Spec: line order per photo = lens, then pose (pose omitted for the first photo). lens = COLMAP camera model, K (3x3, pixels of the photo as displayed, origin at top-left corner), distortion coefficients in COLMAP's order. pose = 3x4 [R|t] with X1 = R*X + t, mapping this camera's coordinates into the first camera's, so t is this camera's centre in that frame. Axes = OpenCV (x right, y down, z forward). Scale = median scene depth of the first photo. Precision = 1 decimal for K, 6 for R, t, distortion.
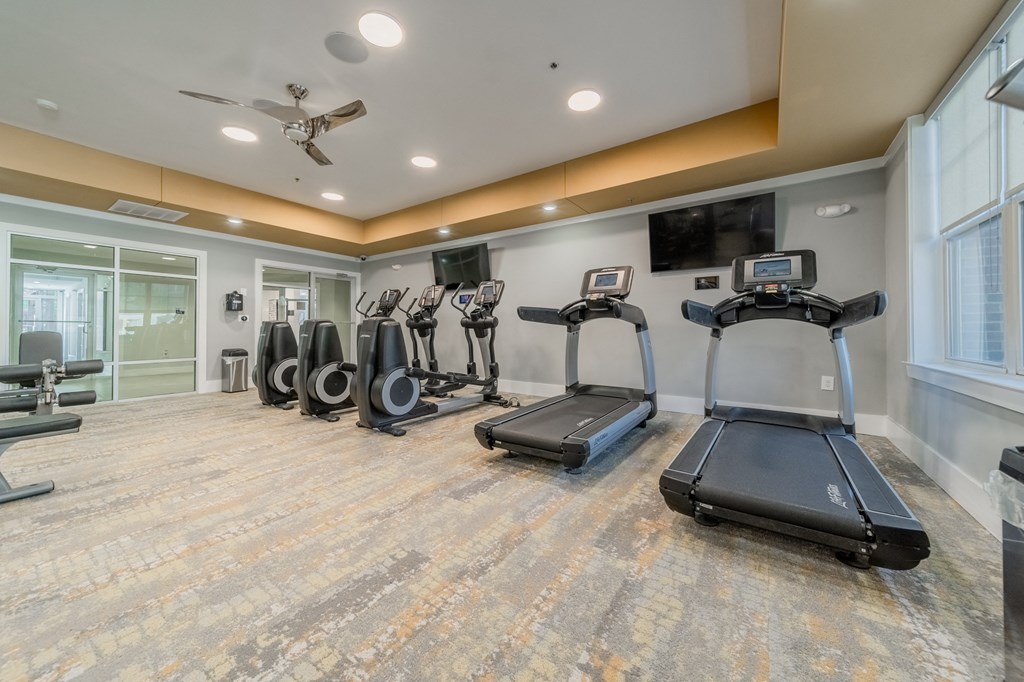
lens RADIAL K [[367.0, 0, 514.2], [0, 367.0, 330.6], [0, 0, 1]] dist [0.007126, -0.000192]
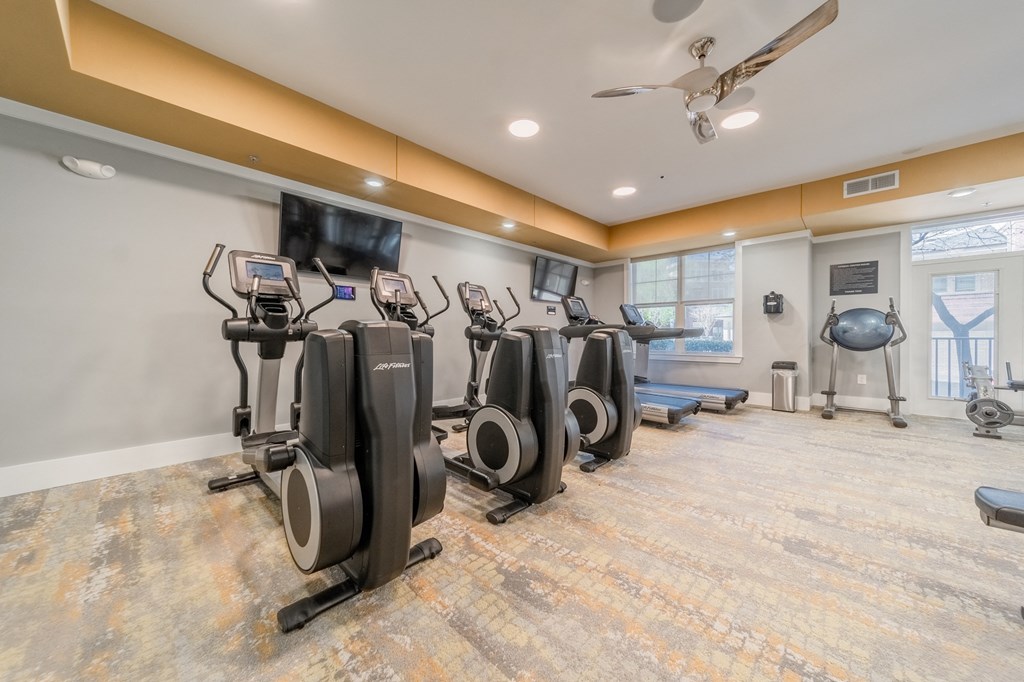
lens RADIAL K [[367.0, 0, 513.5], [0, 367.0, 339.5], [0, 0, 1]] dist [0.007126, -0.000192]
pose [[0.158766, -0.003223, 0.987311, -1.753164], [0.001350, 0.999994, 0.003047, -0.019201], [-0.987315, 0.000849, 0.158770, 1.531030]]
